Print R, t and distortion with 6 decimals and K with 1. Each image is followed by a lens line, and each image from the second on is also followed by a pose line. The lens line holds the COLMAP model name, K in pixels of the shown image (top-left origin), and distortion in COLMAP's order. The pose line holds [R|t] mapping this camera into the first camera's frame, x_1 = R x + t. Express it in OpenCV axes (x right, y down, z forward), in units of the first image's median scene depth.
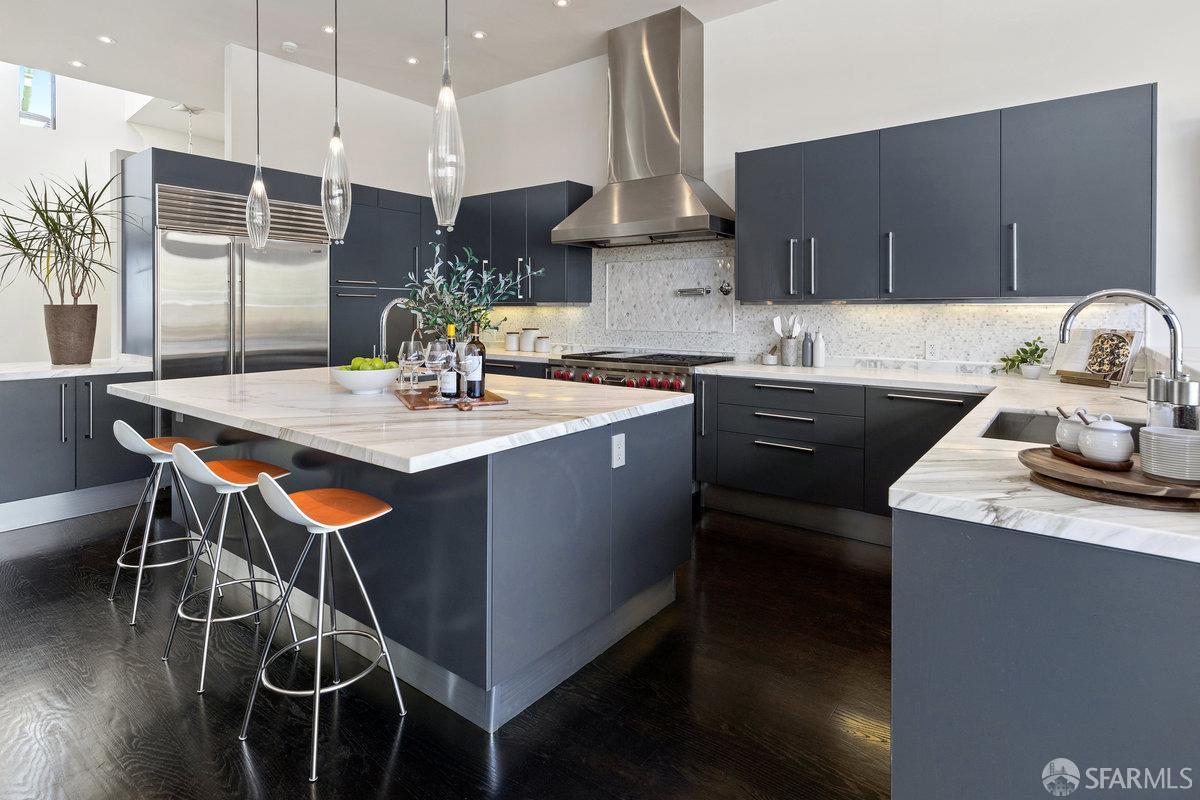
lens RADIAL K [[626.2, 0, 598.7], [0, 626.2, 369.3], [0, 0, 1]] dist [0.001720, 0.000175]
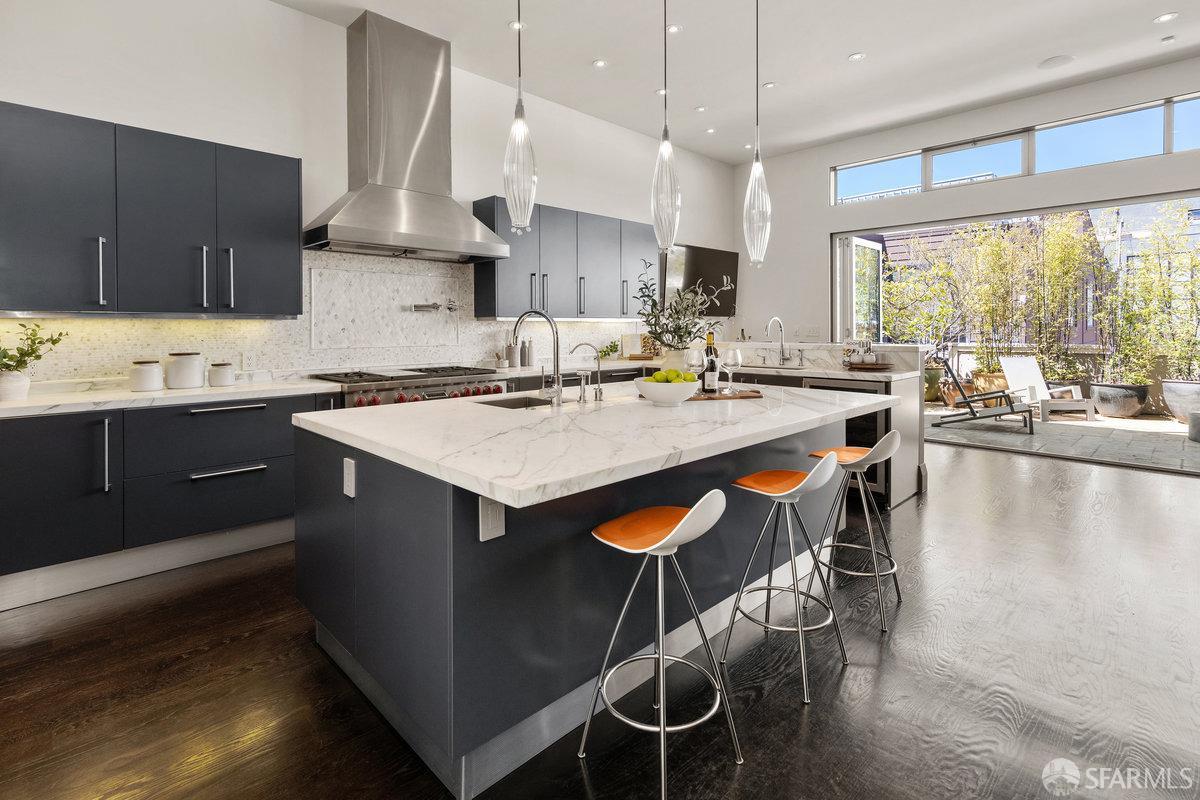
lens RADIAL K [[563.4, 0, 600.0], [0, 563.4, 400.0], [0, 0, 1]] dist [0.001222, 0.000182]
pose [[0.149160, -0.131516, 0.980028, -0.740581], [0.093504, 0.988550, 0.118428, -0.053098], [-0.984382, 0.073972, 0.159750, 0.553050]]
